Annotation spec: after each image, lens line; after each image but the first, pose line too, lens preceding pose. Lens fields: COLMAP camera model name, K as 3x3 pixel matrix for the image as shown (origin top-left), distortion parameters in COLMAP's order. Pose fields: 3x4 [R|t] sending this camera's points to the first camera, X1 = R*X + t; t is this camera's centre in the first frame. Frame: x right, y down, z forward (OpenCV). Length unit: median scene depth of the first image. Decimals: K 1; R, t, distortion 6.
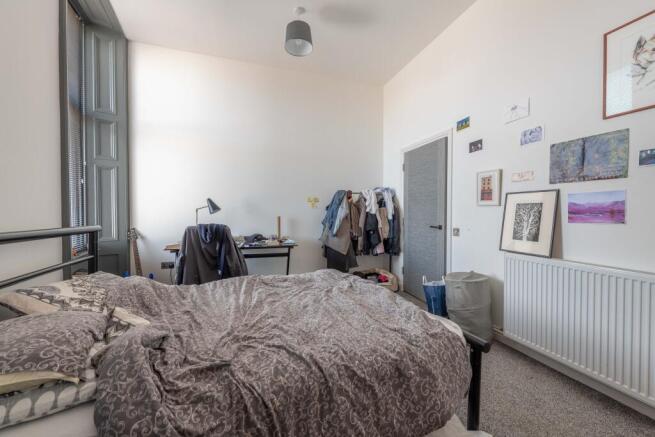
lens RADIAL K [[259.3, 0, 331.9], [0, 259.3, 215.6], [0, 0, 1]] dist [-0.007283, -0.001149]
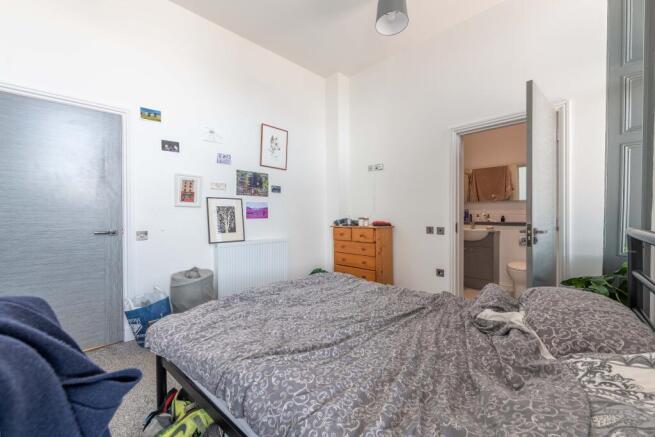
lens RADIAL K [[259.3, 0, 329.7], [0, 259.3, 215.9], [0, 0, 1]] dist [-0.007283, -0.001149]
pose [[-0.454101, -0.001242, 0.890949, -0.756682], [0.015941, 0.999828, 0.009519, 0.000279], [-0.890807, 0.018525, -0.454003, 1.131425]]
